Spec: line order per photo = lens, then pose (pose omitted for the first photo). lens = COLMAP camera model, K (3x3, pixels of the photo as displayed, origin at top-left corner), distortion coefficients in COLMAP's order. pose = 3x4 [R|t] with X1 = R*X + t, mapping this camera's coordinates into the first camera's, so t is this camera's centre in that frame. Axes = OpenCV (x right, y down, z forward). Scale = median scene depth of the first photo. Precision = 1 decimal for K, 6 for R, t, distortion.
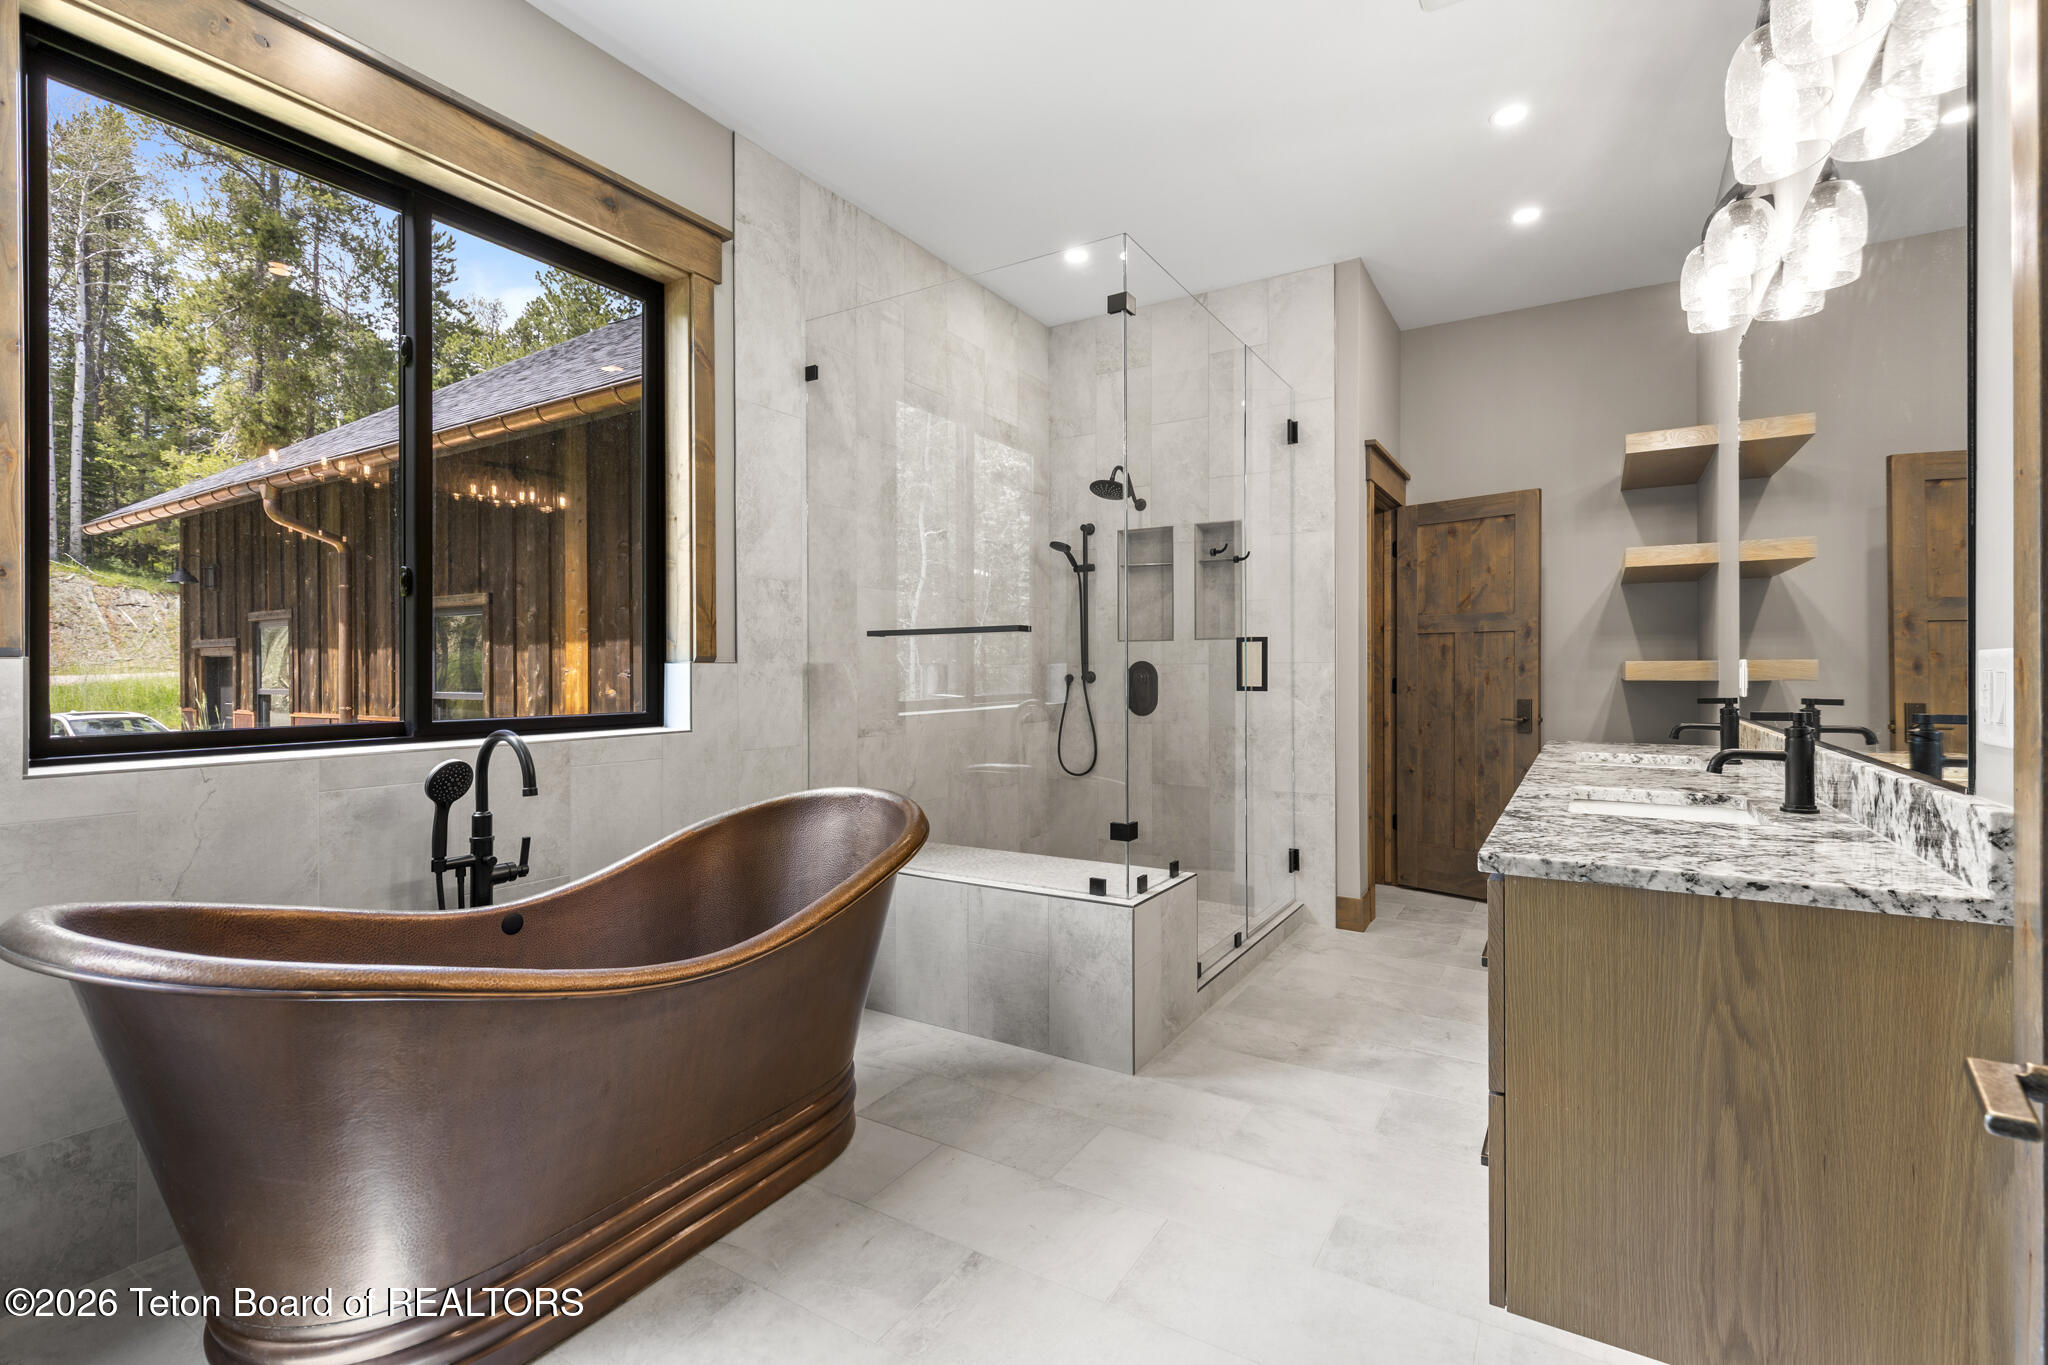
lens RADIAL K [[911.9, 0, 1052.9], [0, 911.9, 678.5], [0, 0, 1]] dist [0.000413, -0.000109]
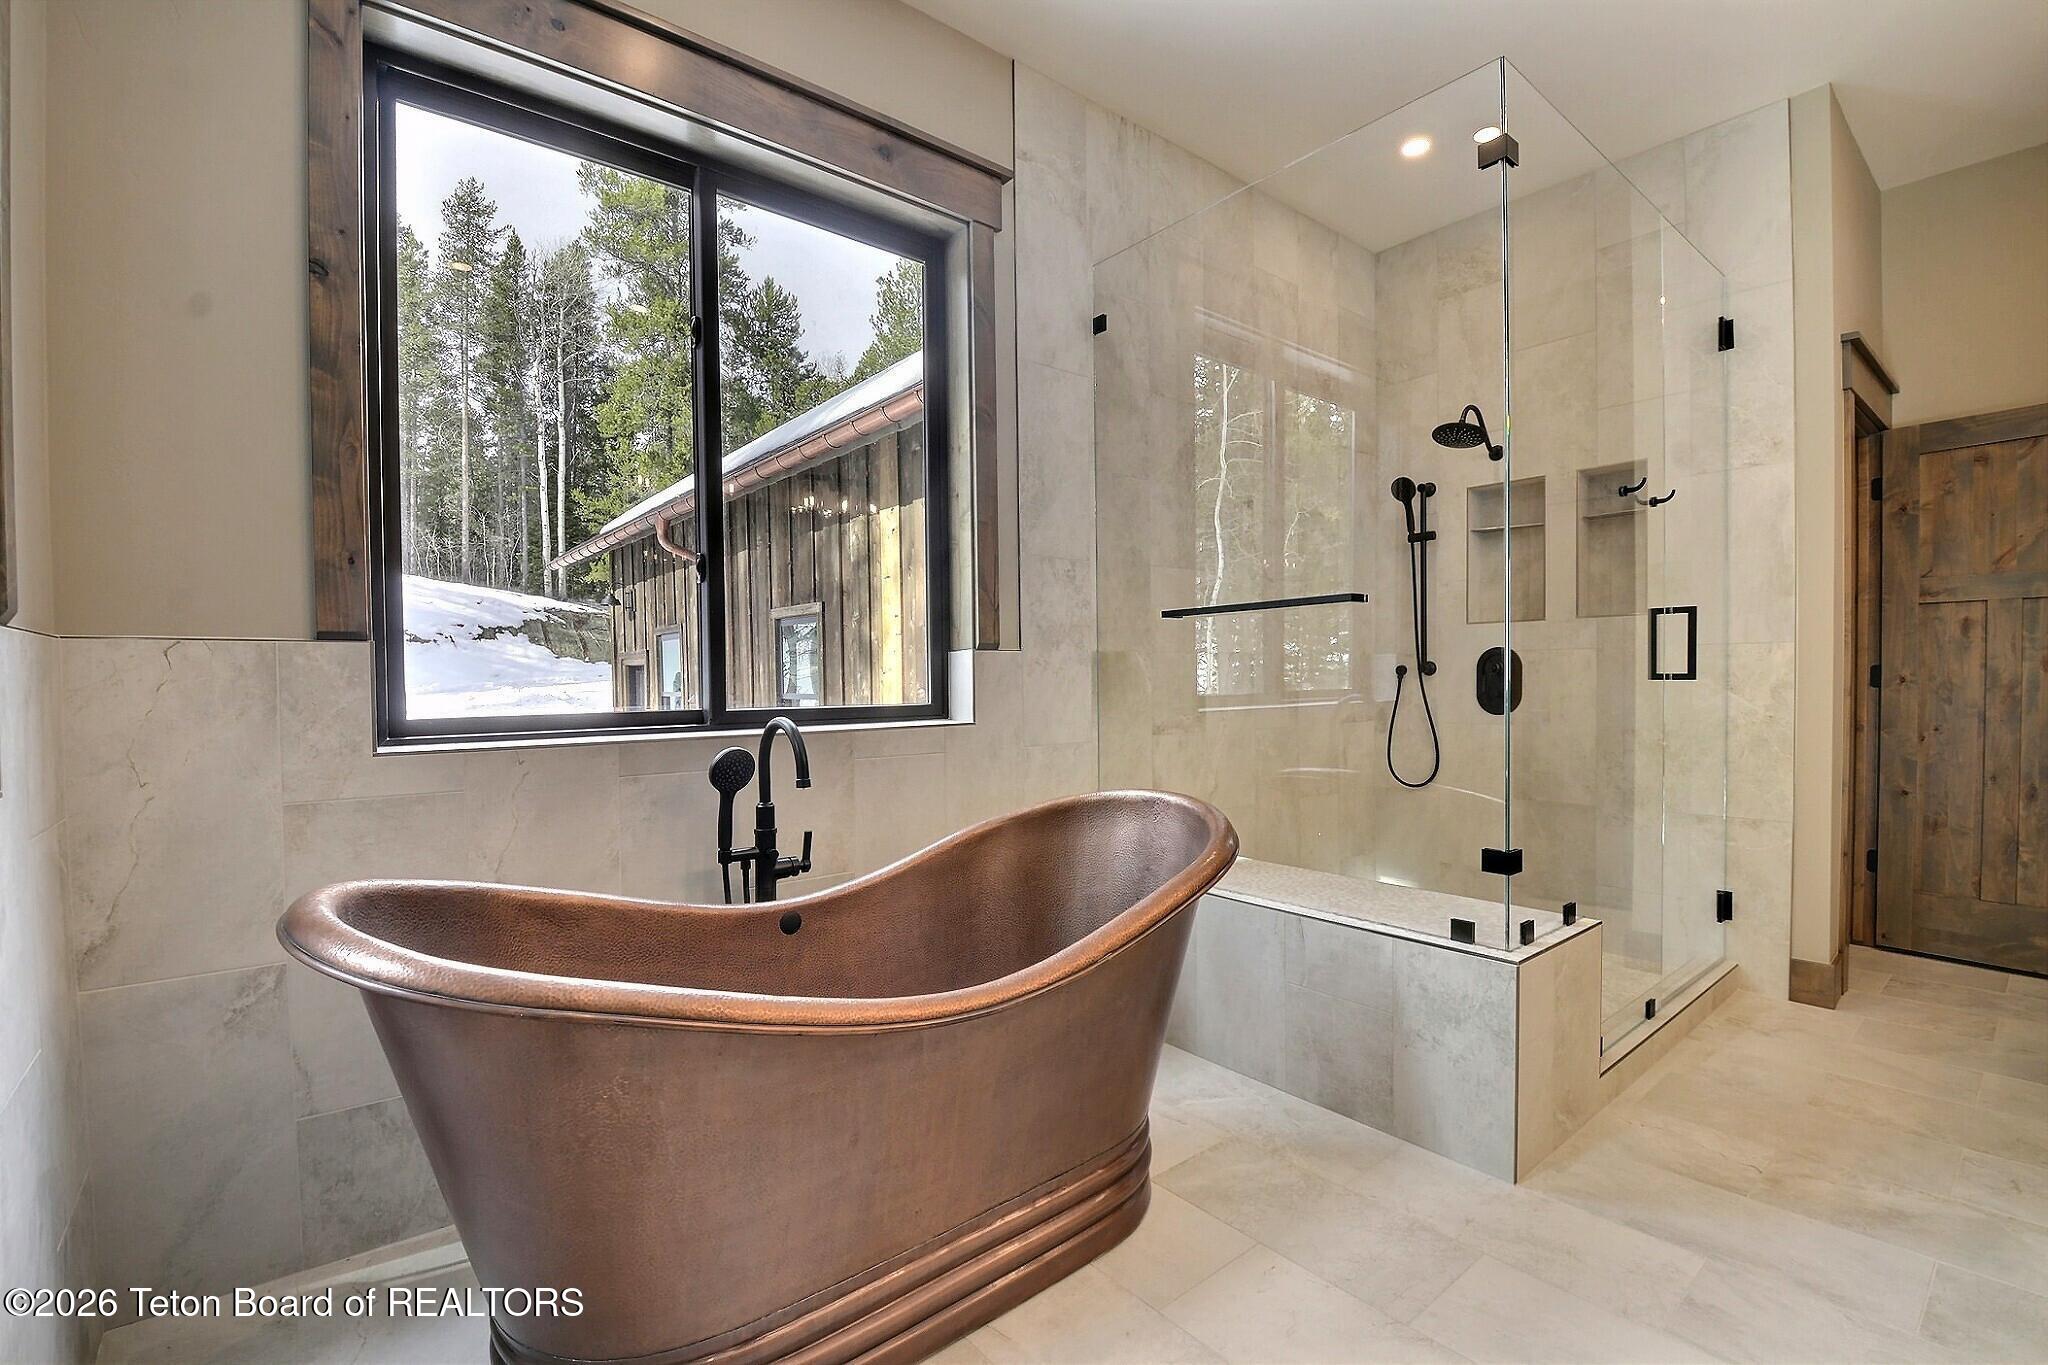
lens RADIAL K [[900.1, 0, 1021.0], [0, 900.1, 703.7], [0, 0, 1]] dist [0.023912, -0.036087]
pose [[0.936444, 0.000516, -0.350818, -0.028099], [0.007383, 0.999748, 0.021177, 0.016556], [0.350740, -0.022421, 0.936204, 0.144608]]
